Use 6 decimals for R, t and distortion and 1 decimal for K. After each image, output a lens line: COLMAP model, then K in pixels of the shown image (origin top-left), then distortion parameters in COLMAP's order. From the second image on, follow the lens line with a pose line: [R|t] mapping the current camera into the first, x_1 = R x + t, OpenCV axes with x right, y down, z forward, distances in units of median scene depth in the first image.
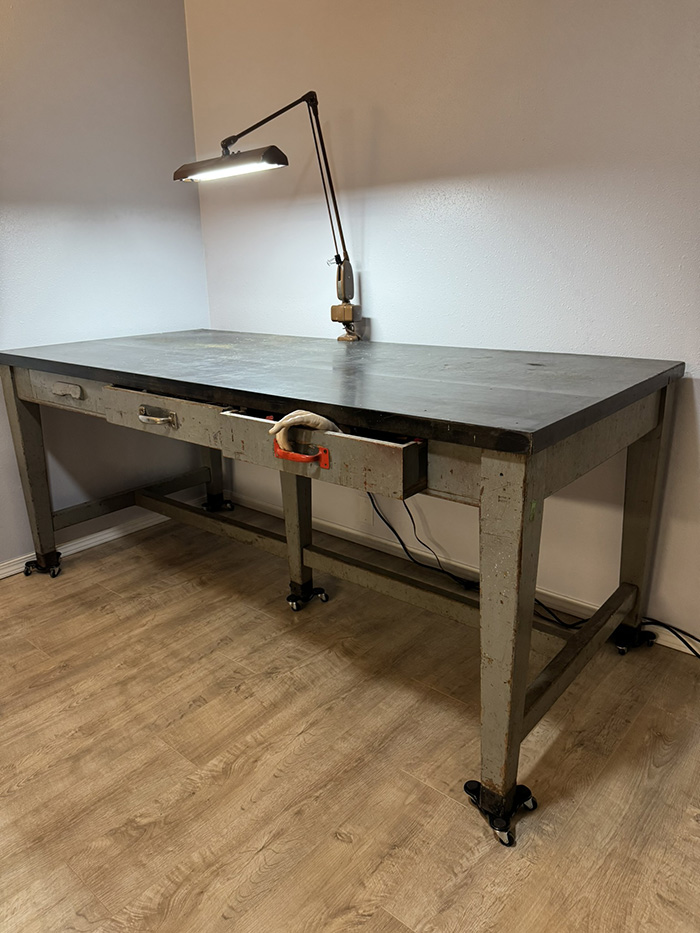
lens RADIAL K [[654.3, 0, 326.3], [0, 654.3, 466.4], [0, 0, 1]] dist [0.117674, -0.000864]
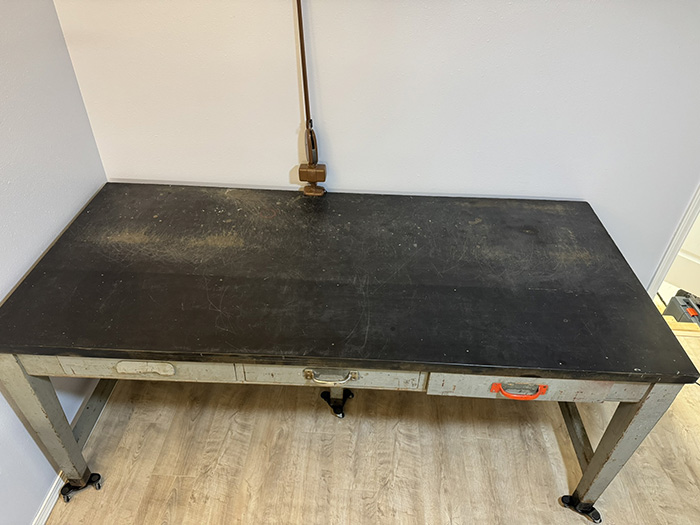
lens RADIAL K [[516.4, 0, 344.4], [0, 516.4, 256.1], [0, 0, 1]] dist [0.062967, -0.097603]
pose [[0.779476, -0.345411, 0.522597, -0.485237], [0.148248, 0.912261, 0.381841, -0.480760], [-0.608637, -0.220162, 0.762292, 0.293625]]
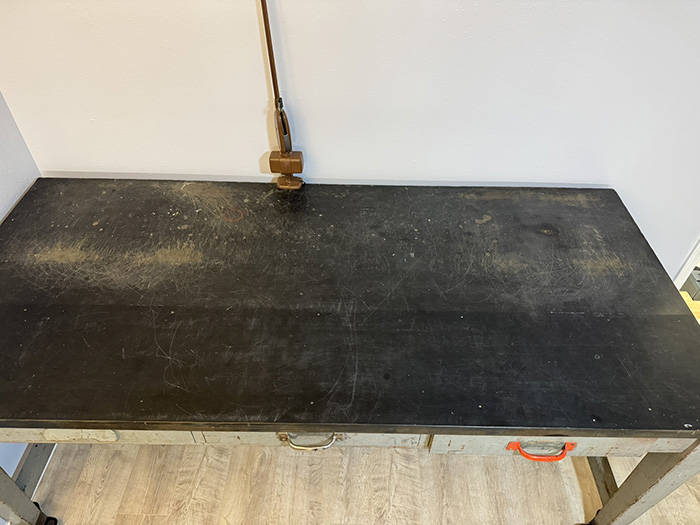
lens RADIAL K [[517.4, 0, 350.0], [0, 517.4, 262.5], [0, 0, 1]] dist [0.024206, -0.038849]
pose [[0.758067, -0.423241, 0.496187, -0.357057], [0.161325, 0.858866, 0.486132, -0.501126], [-0.631909, -0.288473, 0.719357, 0.424044]]
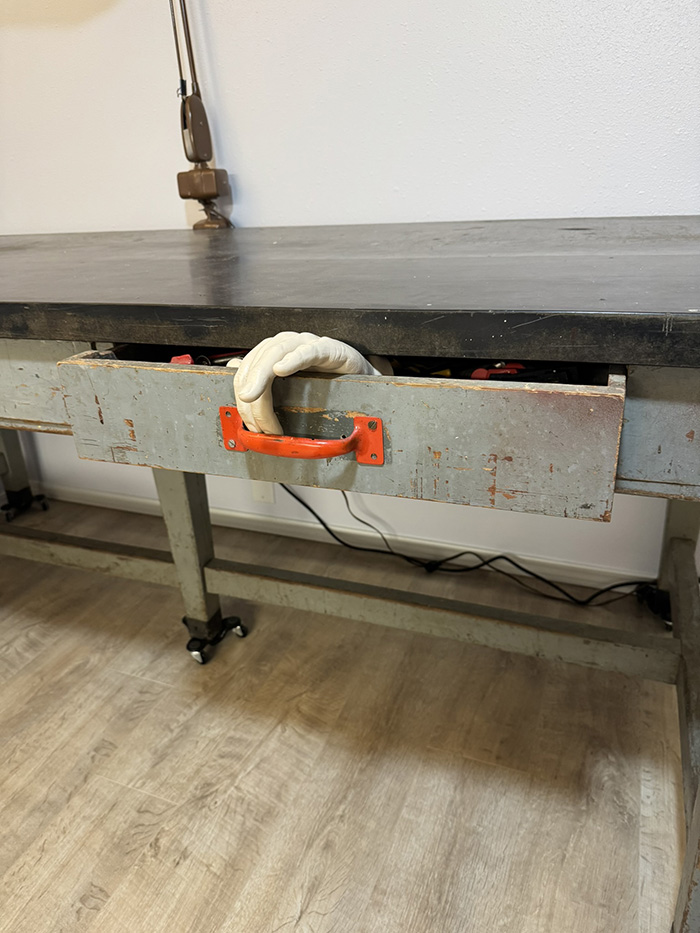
lens RADIAL K [[689.6, 0, 325.5], [0, 689.6, 465.6], [0, 0, 1]] dist [0.024206, -0.038849]
pose [[0.947767, -0.153374, 0.279668, -0.094411], [0.126164, 0.985560, 0.112936, -0.030858], [-0.292951, -0.071752, 0.953431, 0.354032]]
